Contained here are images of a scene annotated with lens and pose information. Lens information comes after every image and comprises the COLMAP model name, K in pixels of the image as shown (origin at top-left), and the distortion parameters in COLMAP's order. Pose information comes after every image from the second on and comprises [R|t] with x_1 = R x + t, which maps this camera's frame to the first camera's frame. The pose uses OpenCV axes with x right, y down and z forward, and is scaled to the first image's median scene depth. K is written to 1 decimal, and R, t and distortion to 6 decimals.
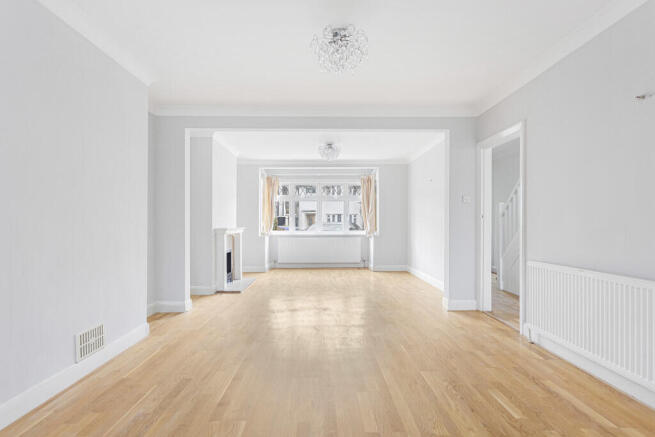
lens RADIAL K [[318.0, 0, 327.5], [0, 318.0, 218.5], [0, 0, 1]] dist [0.042760, -0.000090]
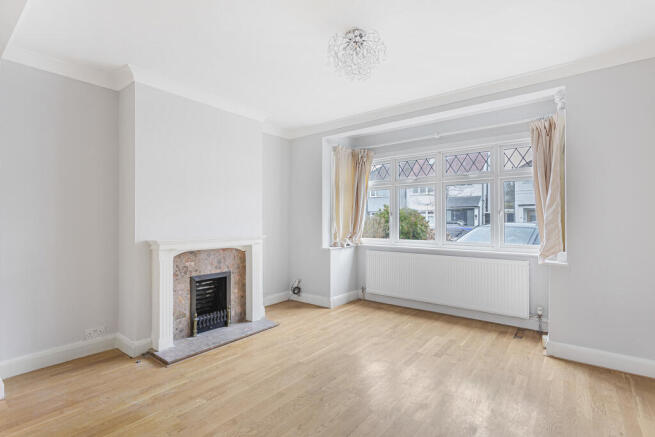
lens RADIAL K [[318.0, 0, 327.5], [0, 318.0, 218.5], [0, 0, 1]] dist [0.042760, -0.000090]
pose [[0.769674, -0.003777, -0.638425, 0.174377], [0.010775, 0.999917, 0.007074, -0.005845], [0.638346, -0.012324, 0.769651, 0.497292]]
